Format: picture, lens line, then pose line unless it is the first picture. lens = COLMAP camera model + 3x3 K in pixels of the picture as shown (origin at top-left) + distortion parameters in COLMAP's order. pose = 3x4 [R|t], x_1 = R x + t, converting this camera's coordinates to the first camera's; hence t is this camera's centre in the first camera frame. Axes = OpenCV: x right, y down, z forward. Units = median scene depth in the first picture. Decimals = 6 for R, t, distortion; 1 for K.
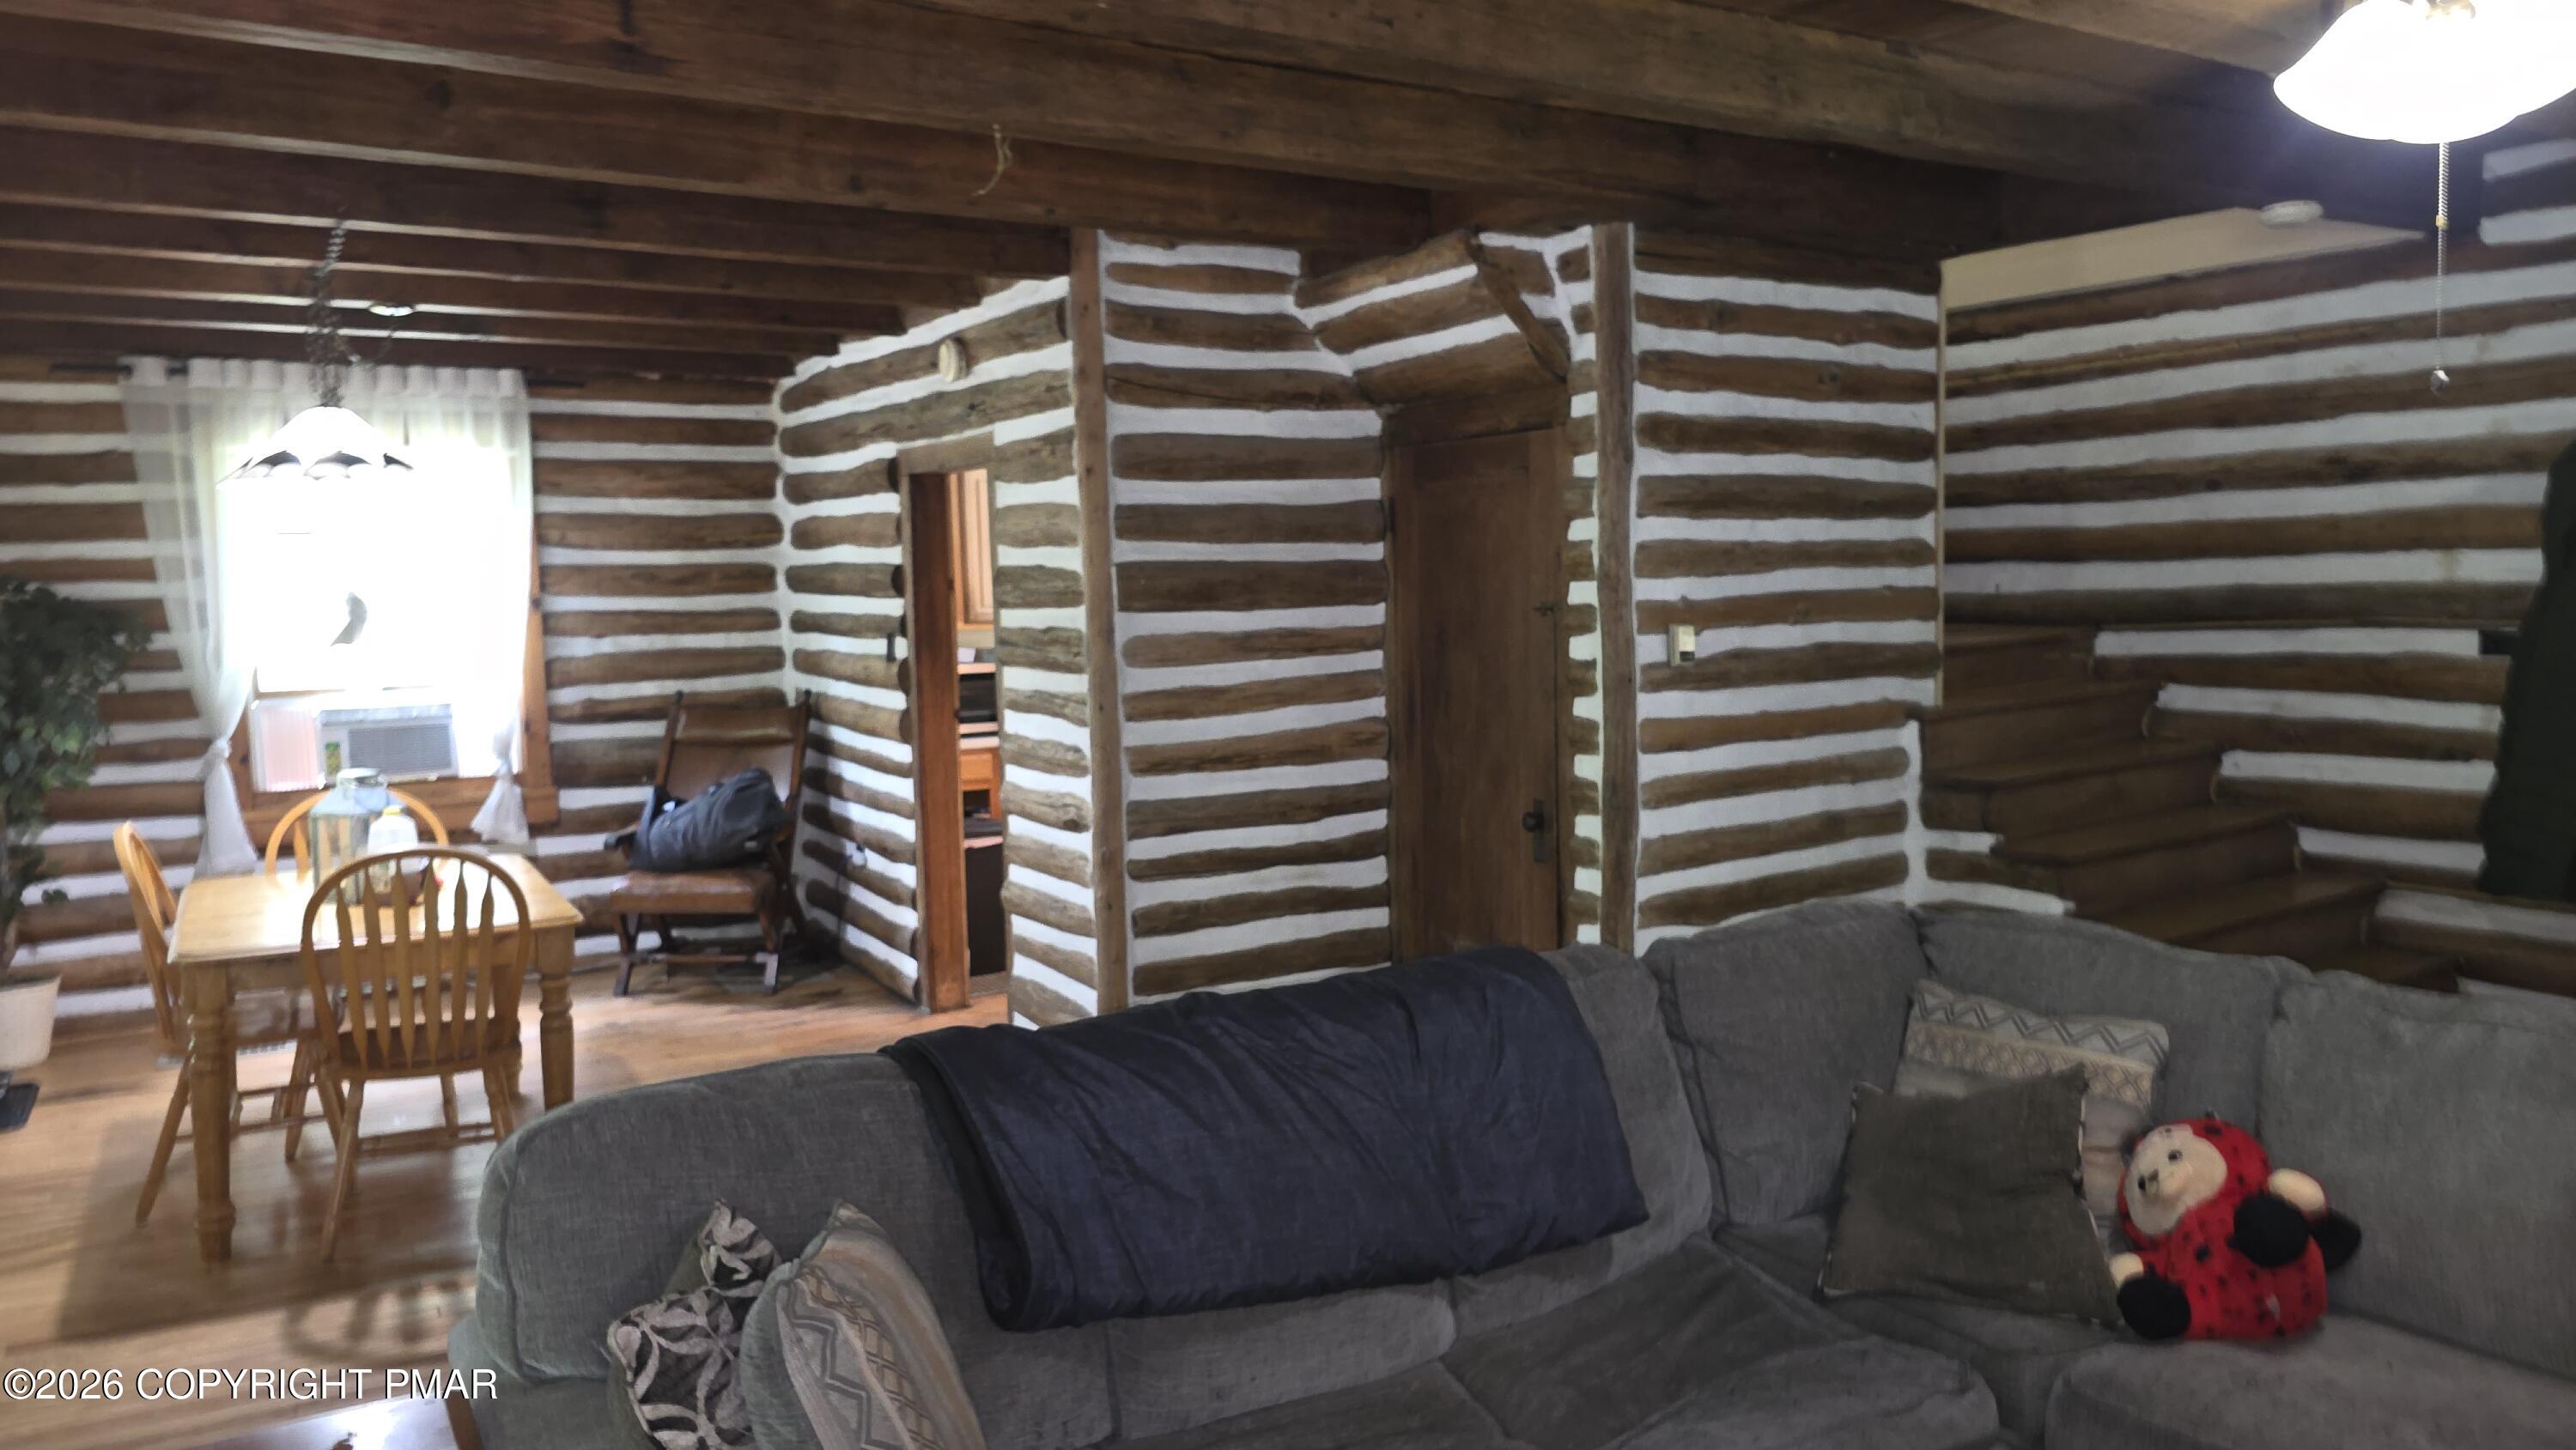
lens RADIAL K [[1766.2, 0, 1283.0], [0, 1766.2, 735.9], [0, 0, 1]] dist [0.046129, -0.014675]
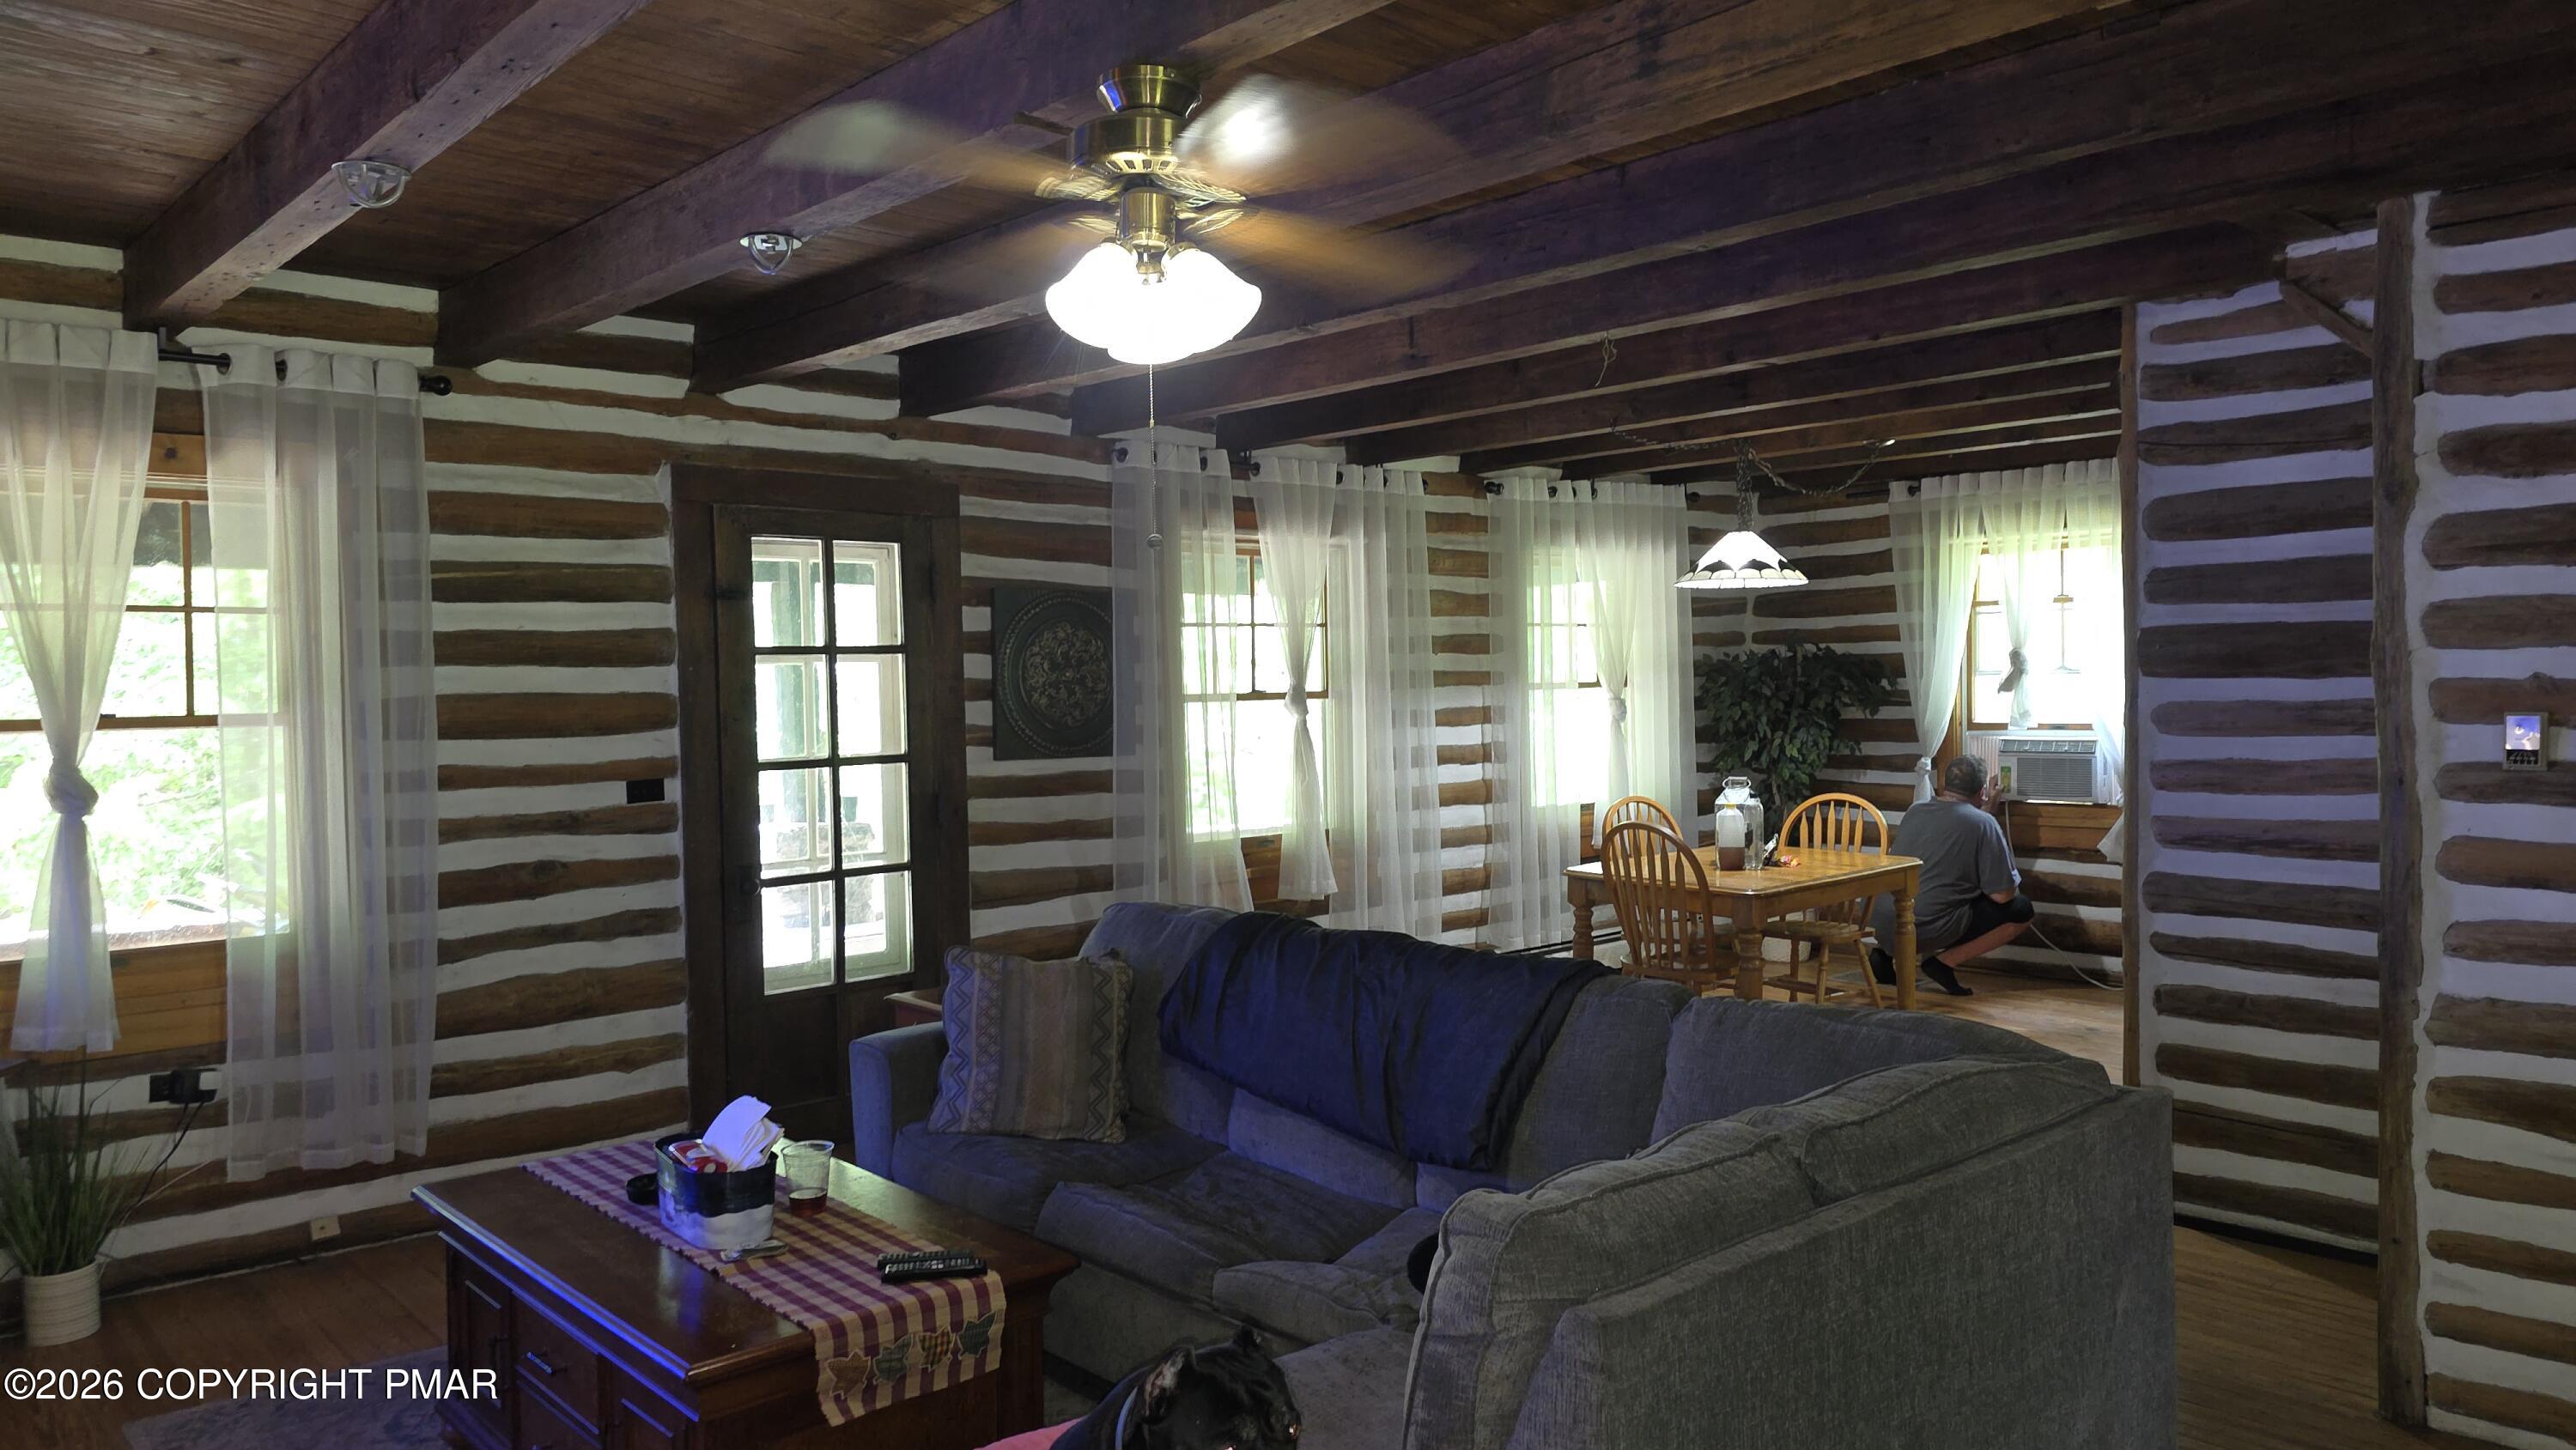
lens RADIAL K [[1766.2, 0, 1283.7], [0, 1766.2, 700.3], [0, 0, 1]] dist [0.046129, -0.014675]
pose [[0.185432, 0.032761, -0.982111, 0.759757], [-0.067896, 0.997483, 0.020455, -0.042991], [0.980309, 0.062889, 0.187190, 0.327023]]
